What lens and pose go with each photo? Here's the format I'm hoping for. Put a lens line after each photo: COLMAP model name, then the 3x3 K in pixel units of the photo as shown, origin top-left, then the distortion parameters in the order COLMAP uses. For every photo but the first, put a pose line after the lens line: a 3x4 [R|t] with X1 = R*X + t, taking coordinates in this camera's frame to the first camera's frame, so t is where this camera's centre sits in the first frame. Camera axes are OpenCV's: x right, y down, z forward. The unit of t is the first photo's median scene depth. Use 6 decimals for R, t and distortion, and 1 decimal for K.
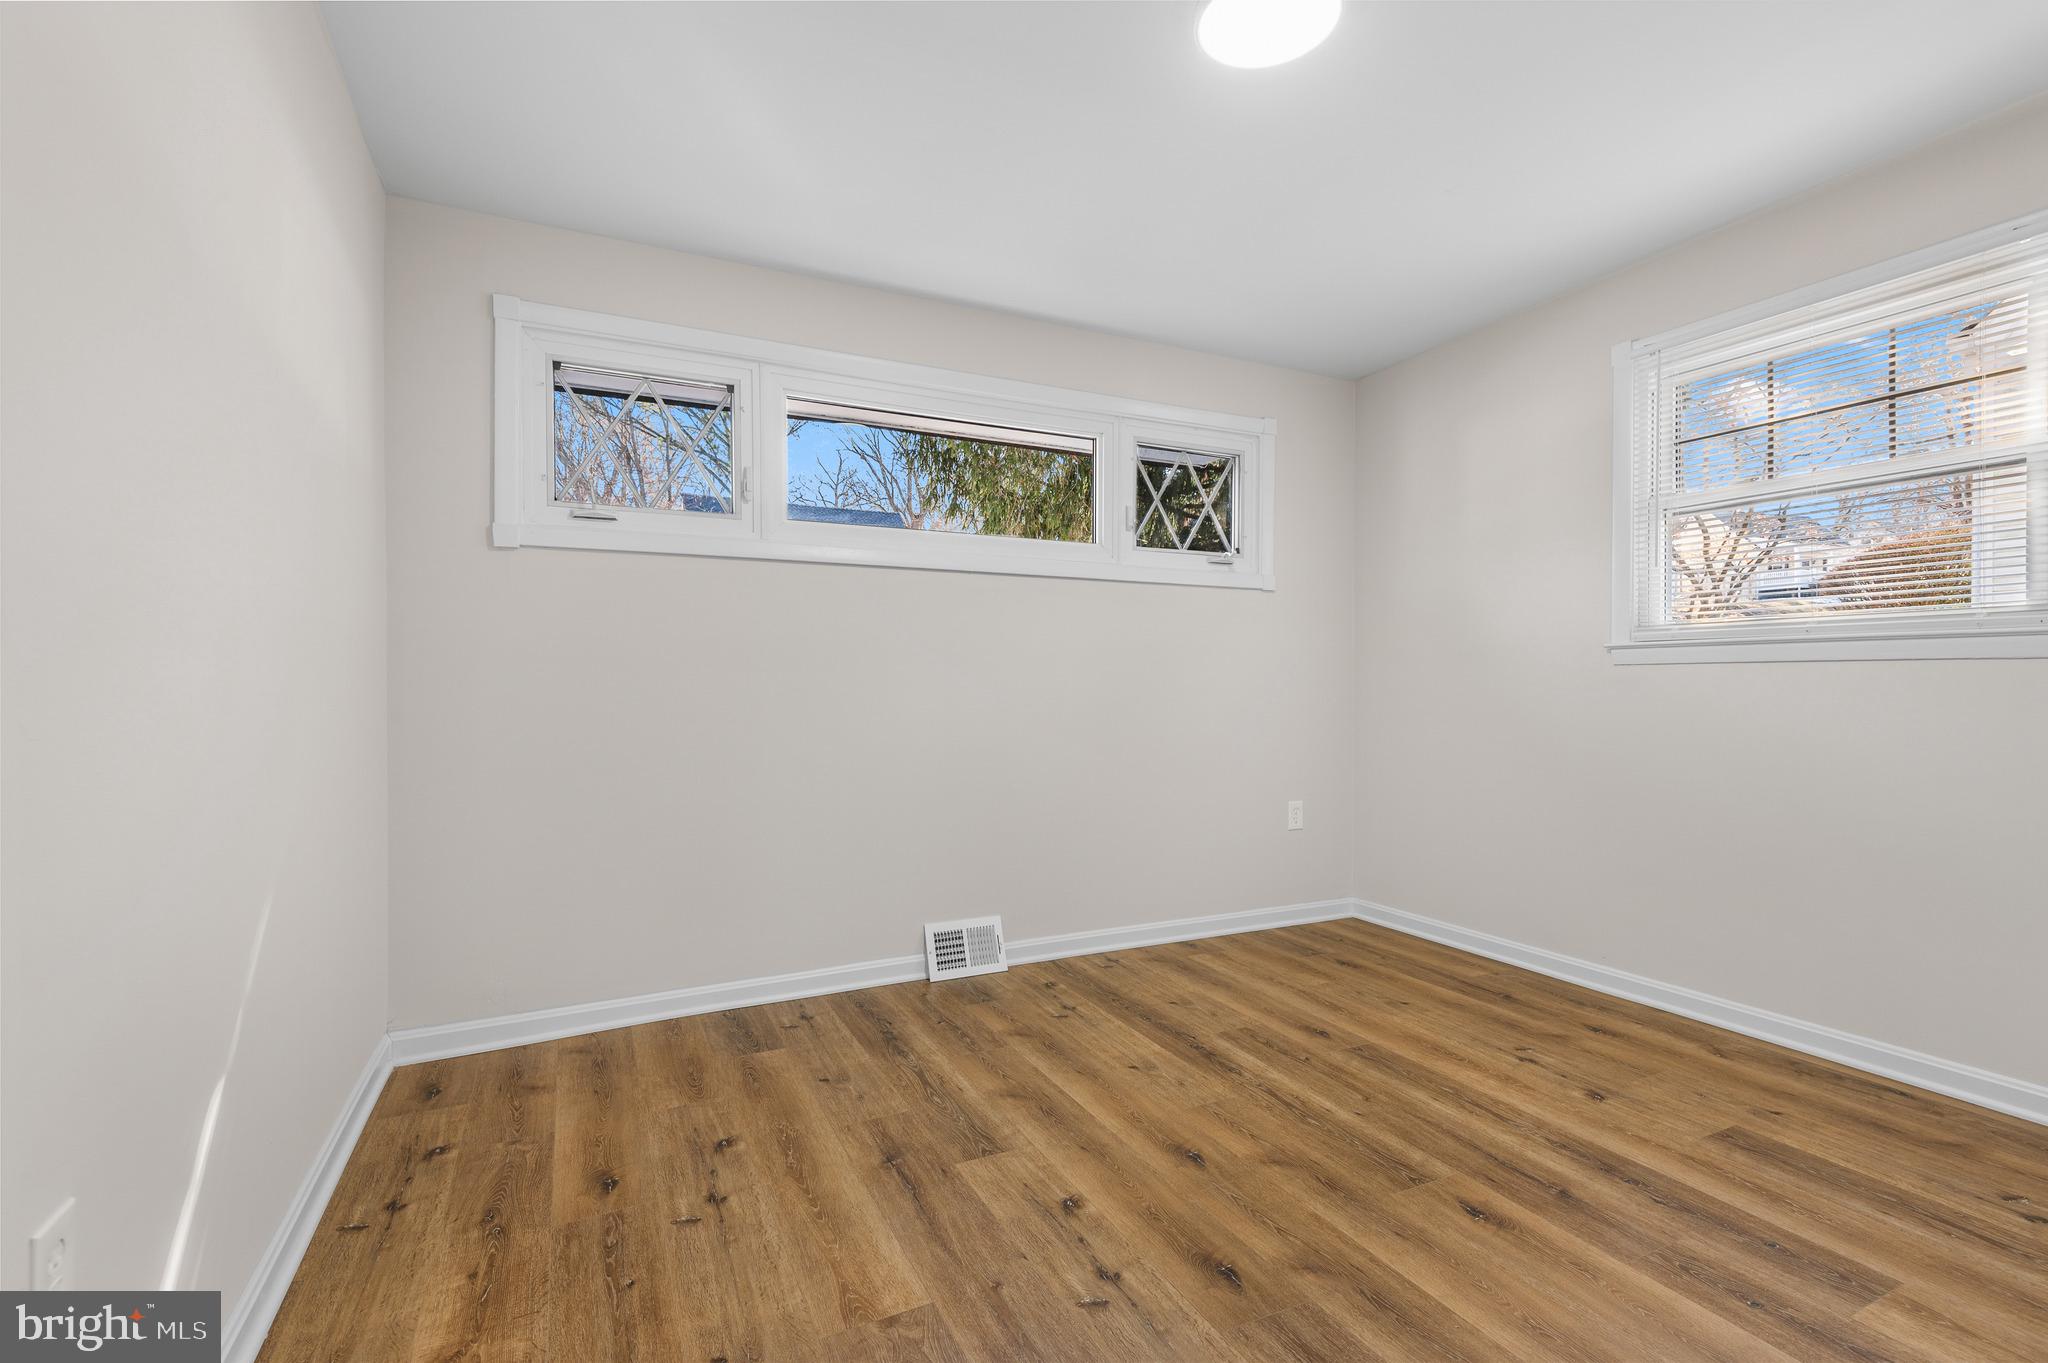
lens RADIAL K [[930.8, 0, 1016.2], [0, 930.8, 664.7], [0, 0, 1]] dist [0.001347, -0.002800]
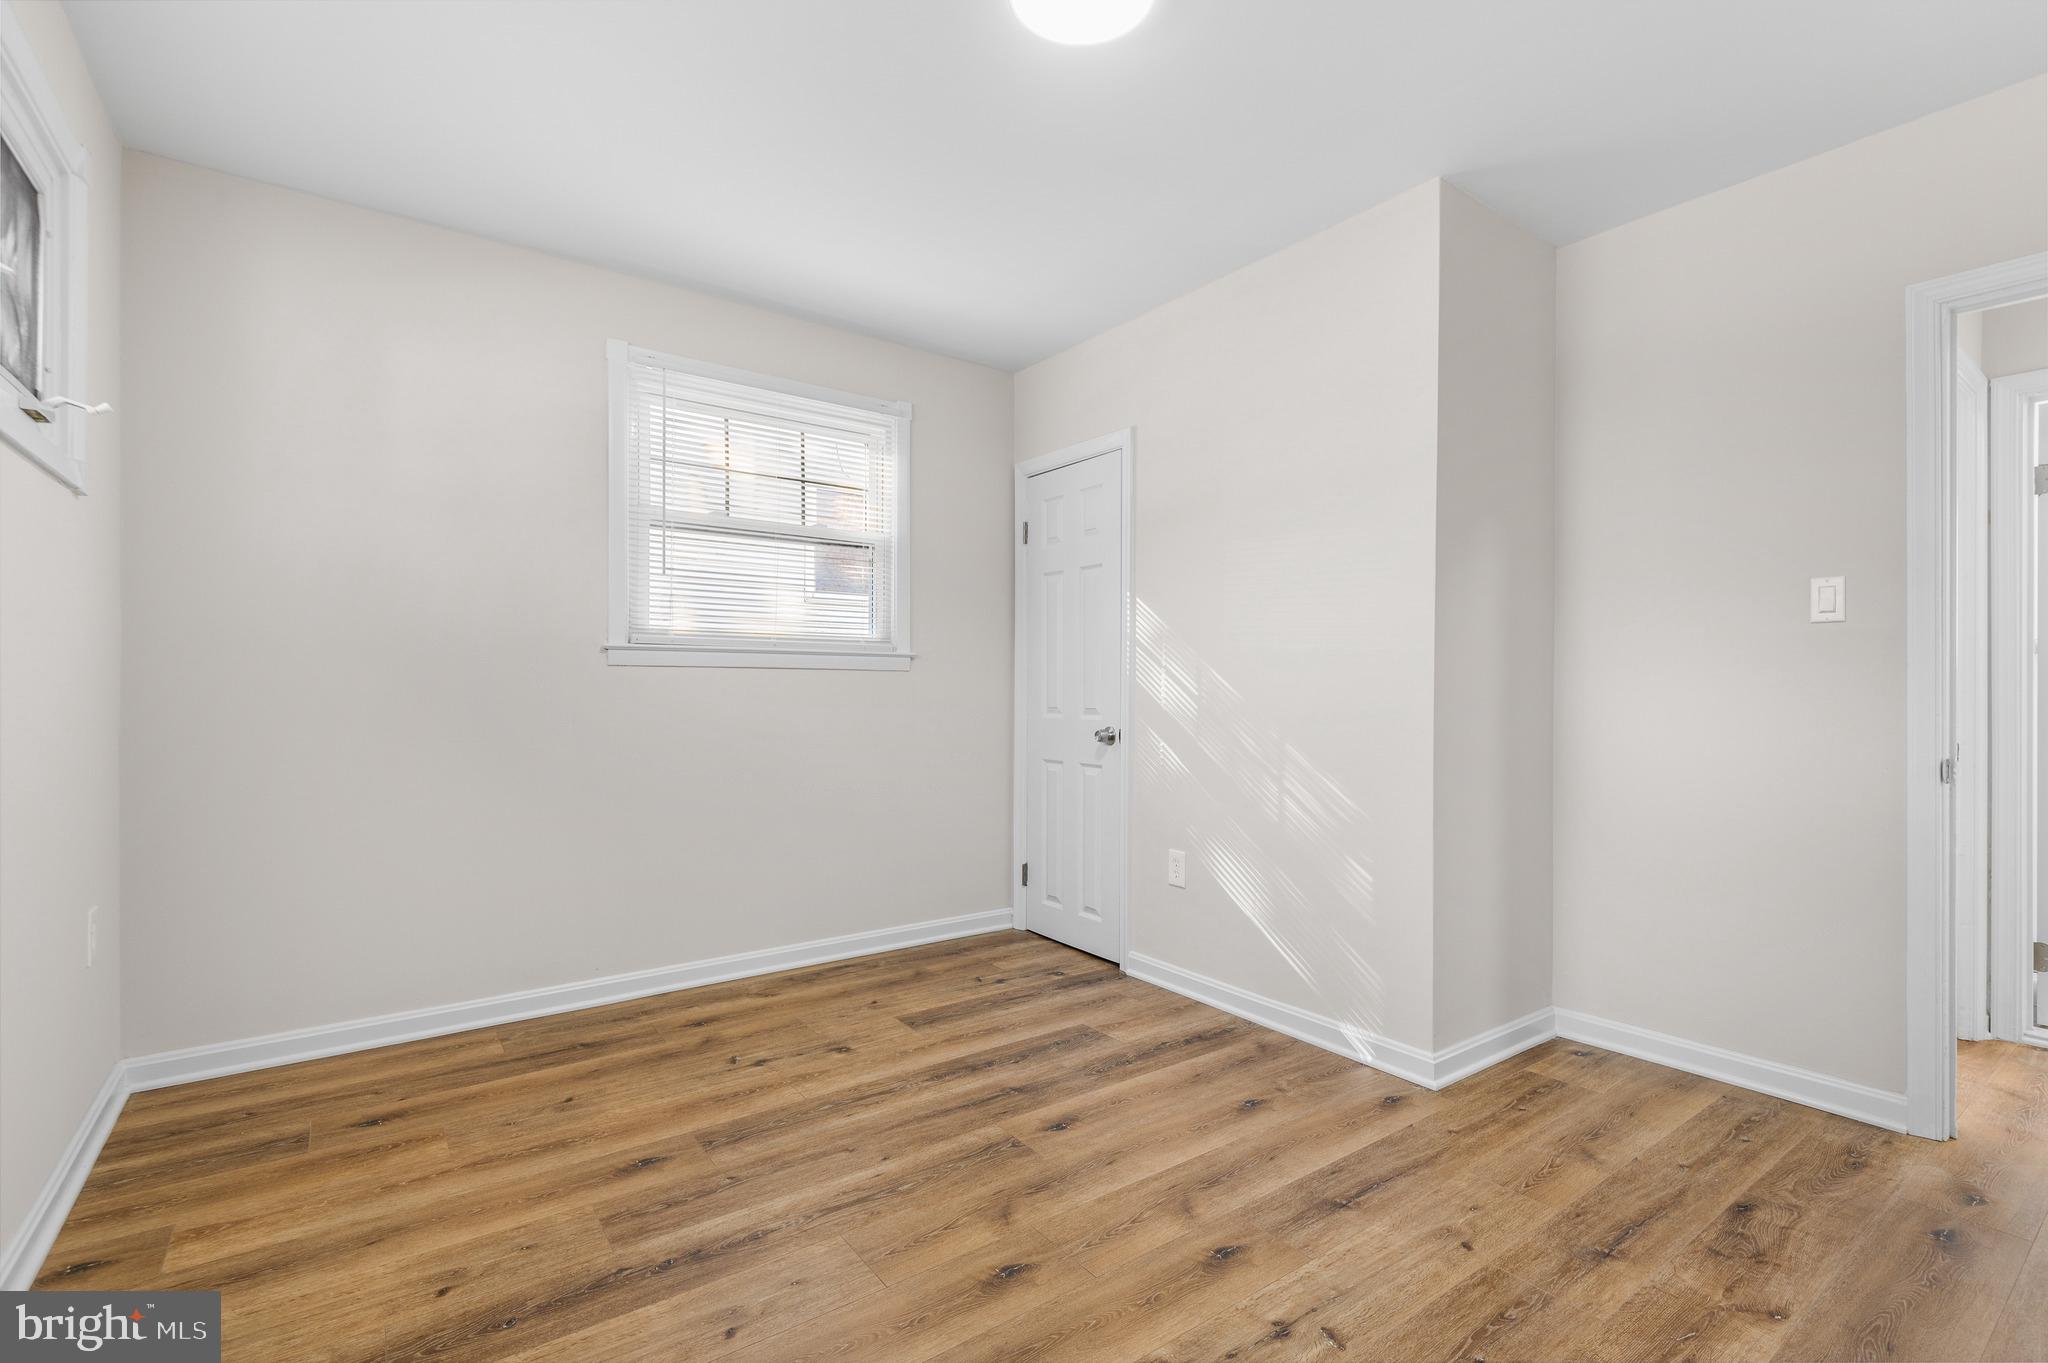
lens RADIAL K [[930.8, 0, 1024.0], [0, 930.8, 677.0], [0, 0, 1]] dist [0.001347, -0.002800]
pose [[-0.190443, 0.006735, 0.981675, -0.504524], [-0.019655, 0.999750, -0.010672, 0.017654], [-0.981501, -0.021328, -0.190263, 0.956859]]
